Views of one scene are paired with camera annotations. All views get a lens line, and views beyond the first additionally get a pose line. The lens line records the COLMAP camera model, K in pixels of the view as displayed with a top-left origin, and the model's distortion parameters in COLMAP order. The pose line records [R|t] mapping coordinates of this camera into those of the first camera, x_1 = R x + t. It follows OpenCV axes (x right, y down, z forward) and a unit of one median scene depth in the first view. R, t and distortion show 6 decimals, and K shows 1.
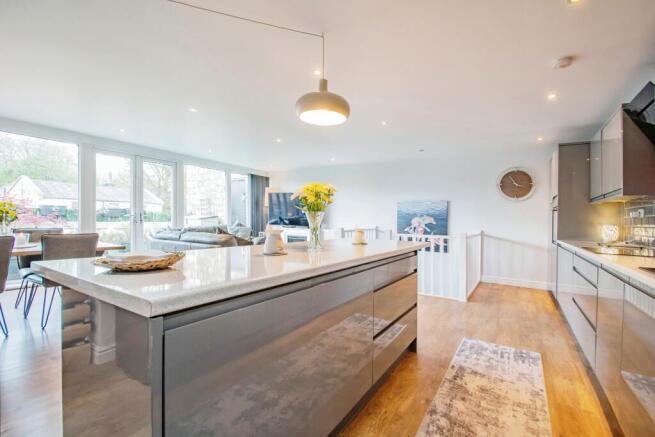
lens RADIAL K [[280.5, 0, 329.5], [0, 280.5, 231.8], [0, 0, 1]] dist [0.000952, -0.013295]
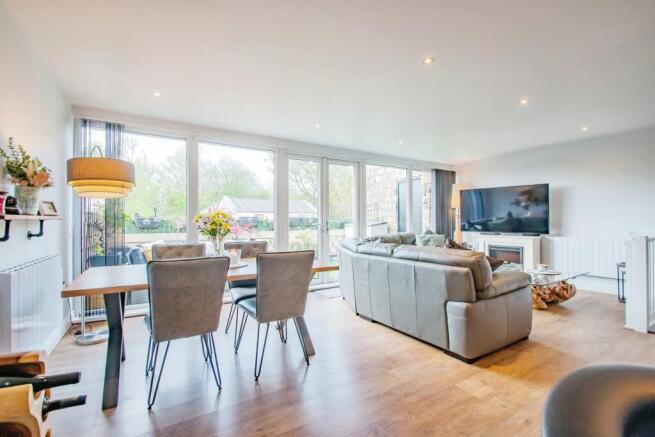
lens RADIAL K [[280.5, 0, 329.5], [0, 280.5, 231.8], [0, 0, 1]] dist [0.000952, -0.013295]
pose [[0.888490, -0.013851, -0.458687, -0.218351], [0.005804, 0.999804, -0.018949, -0.013787], [0.458860, 0.014173, 0.888396, 0.174754]]
